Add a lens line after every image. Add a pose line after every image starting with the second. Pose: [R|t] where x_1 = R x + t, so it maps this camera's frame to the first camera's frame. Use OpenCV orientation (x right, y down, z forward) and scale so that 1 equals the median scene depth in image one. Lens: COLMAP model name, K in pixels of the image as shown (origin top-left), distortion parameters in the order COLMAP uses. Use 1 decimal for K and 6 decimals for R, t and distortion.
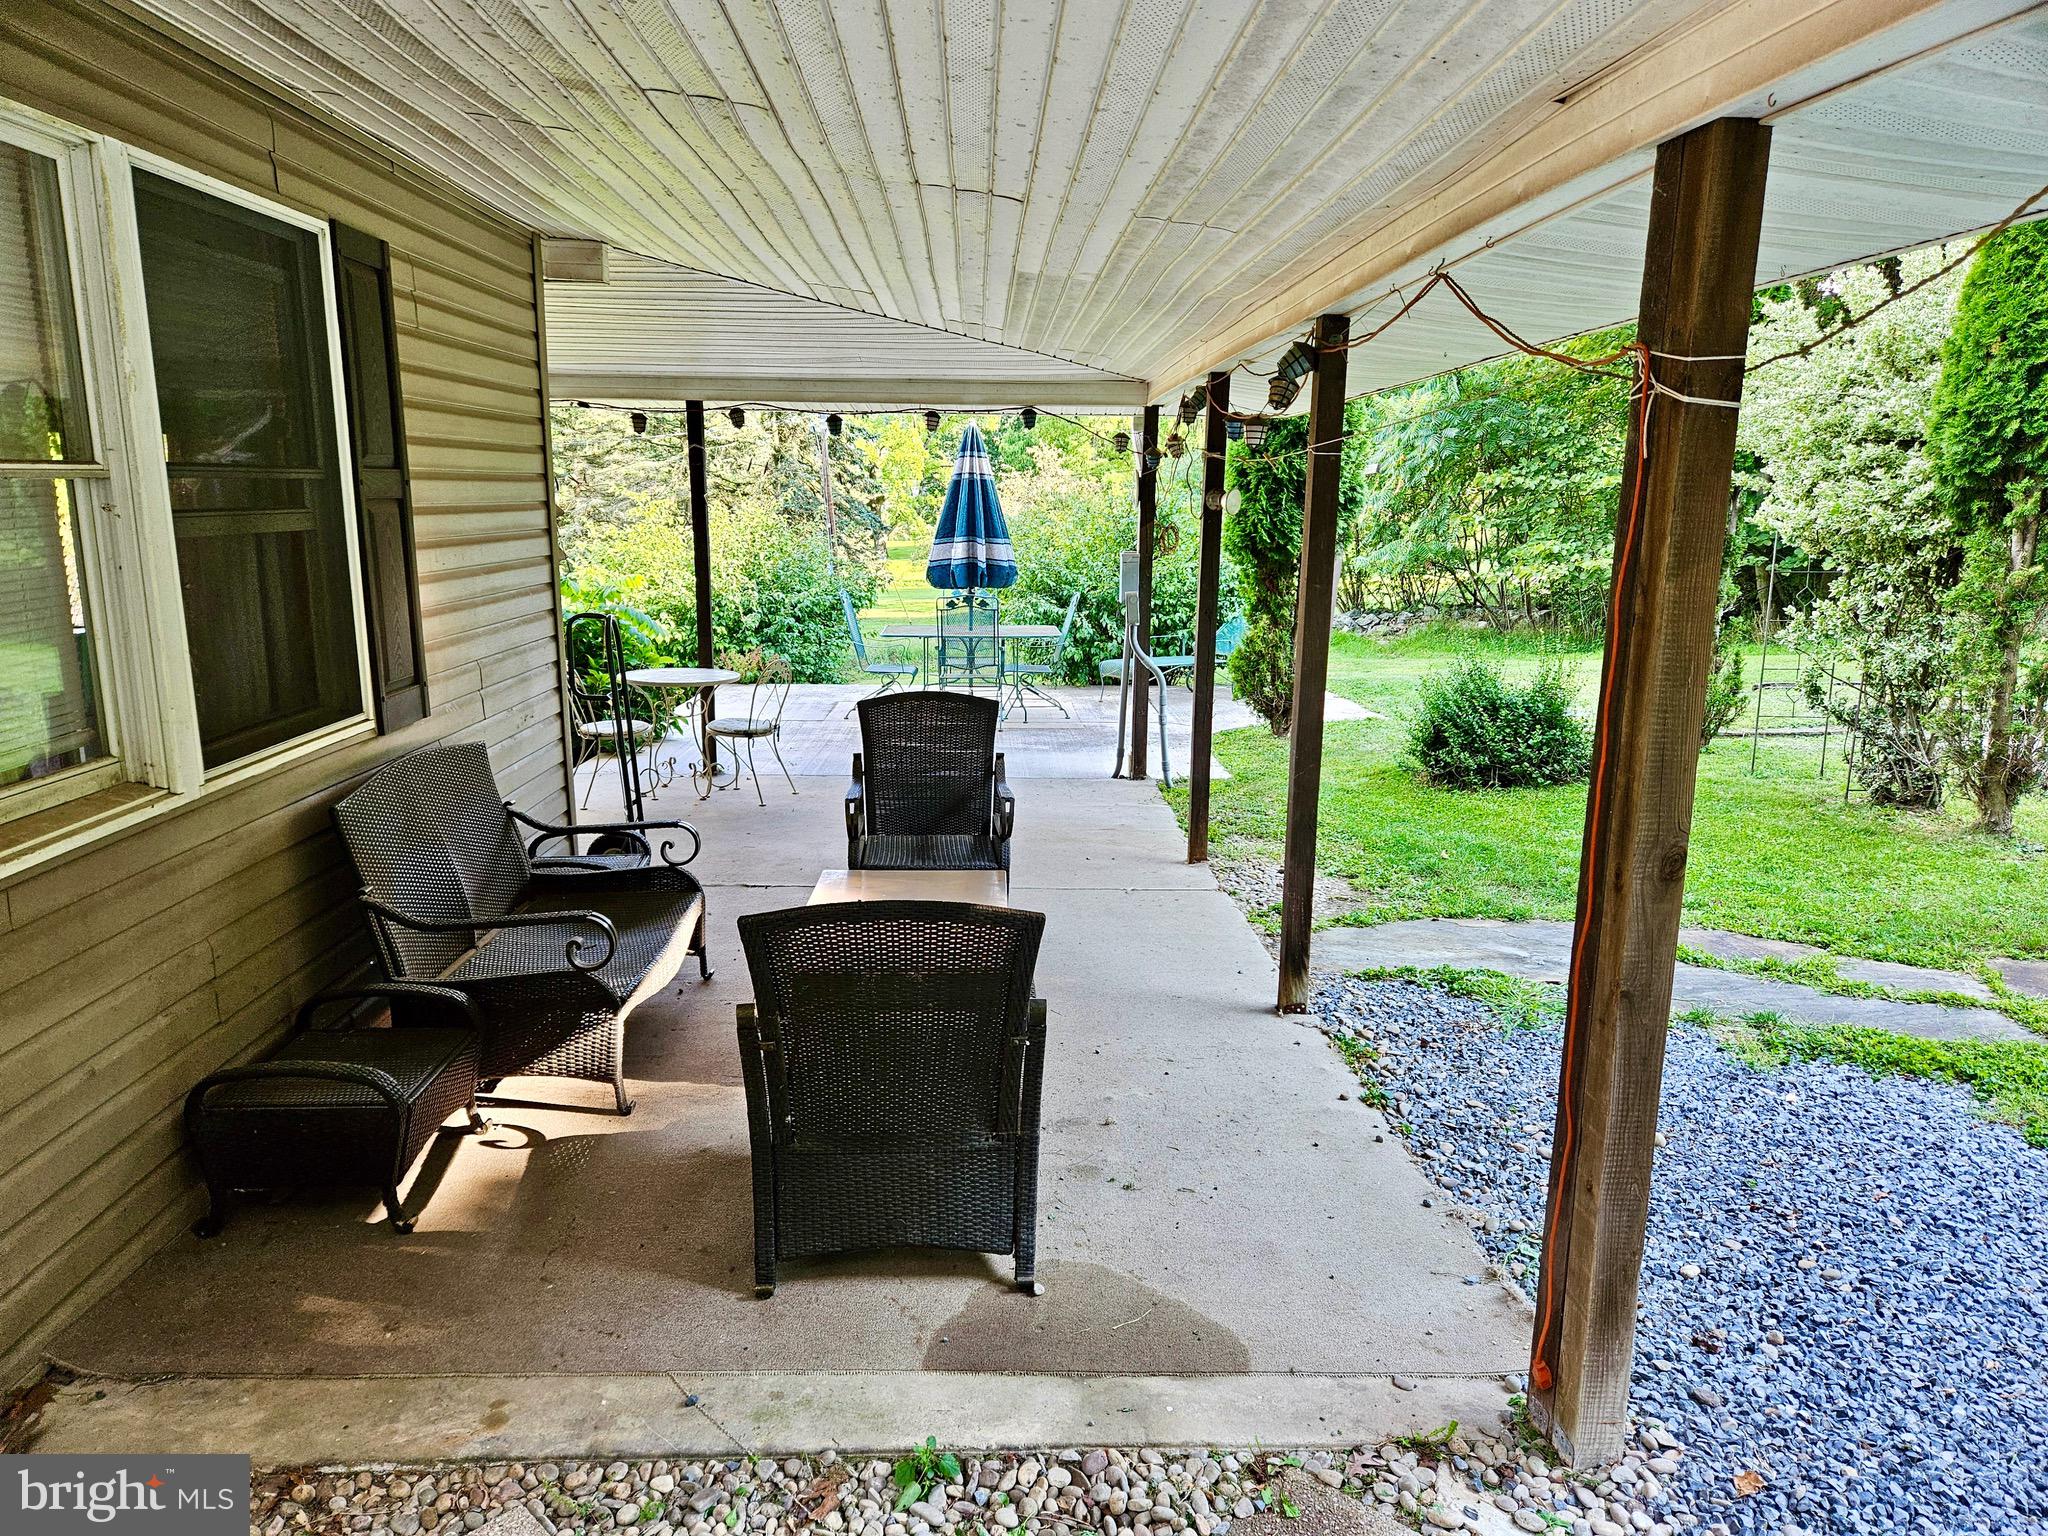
lens RADIAL K [[1388.1, 0, 1013.6], [0, 1388.1, 765.5], [0, 0, 1]] dist [0.065348, -0.013546]
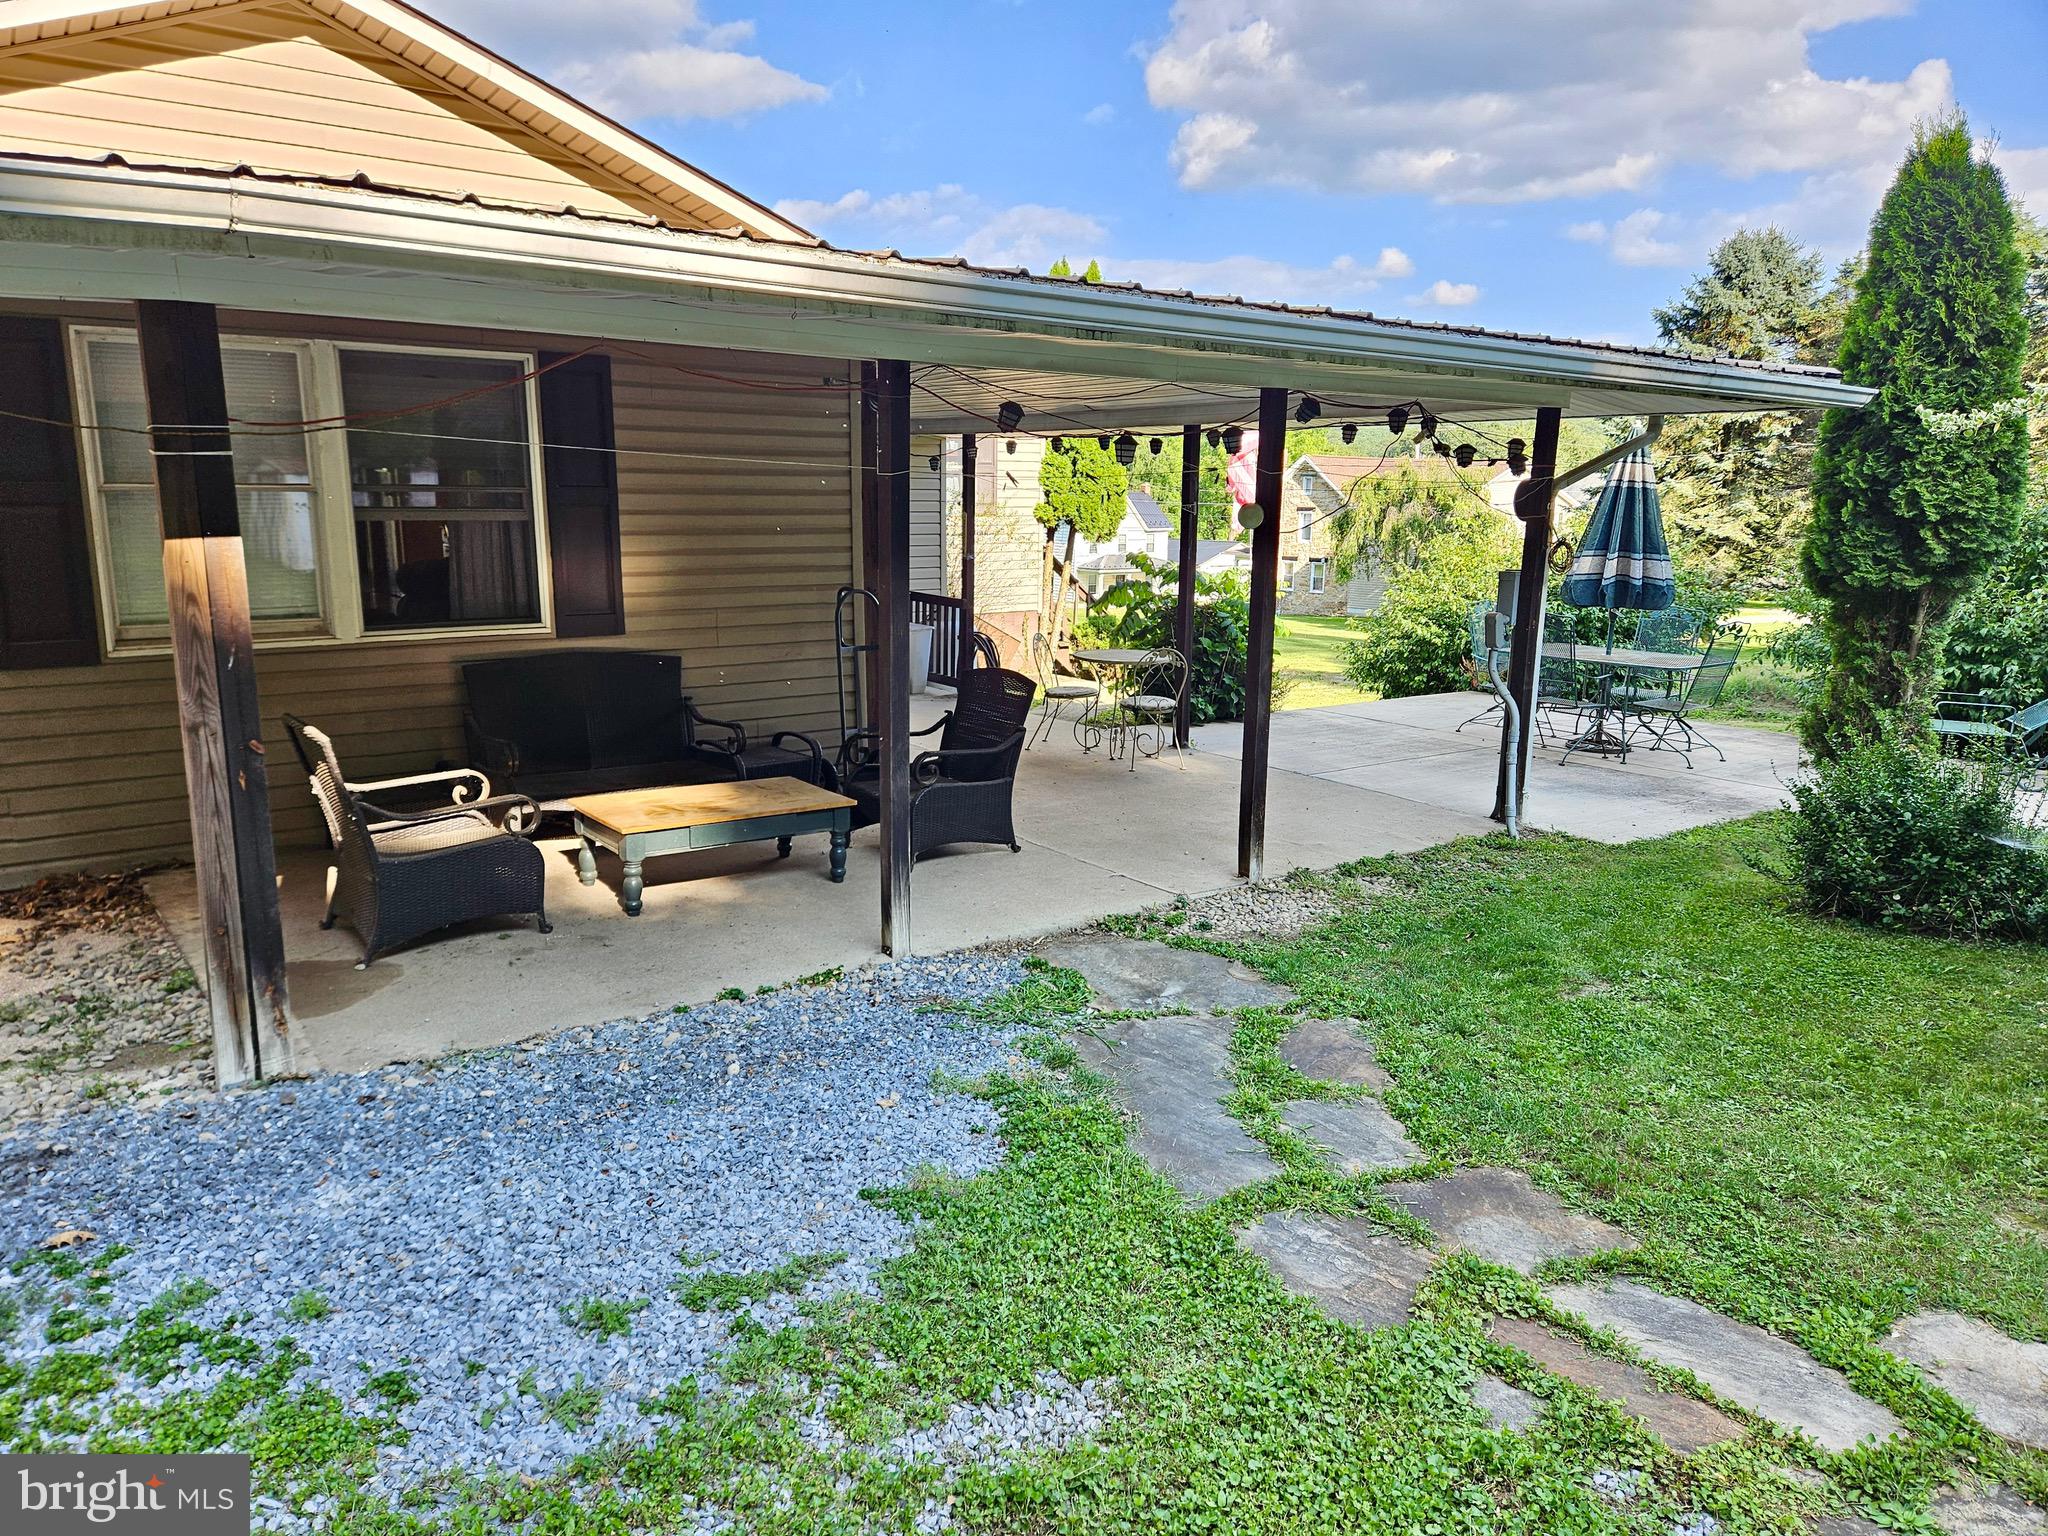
lens RADIAL K [[1388.1, 0, 1020.9], [0, 1388.1, 766.0], [0, 0, 1]] dist [0.065348, -0.013546]
pose [[0.568268, 0.156369, -0.807849, 0.673390], [-0.163754, 0.983631, 0.075204, -0.045774], [0.806385, 0.089552, 0.584571, 0.233134]]
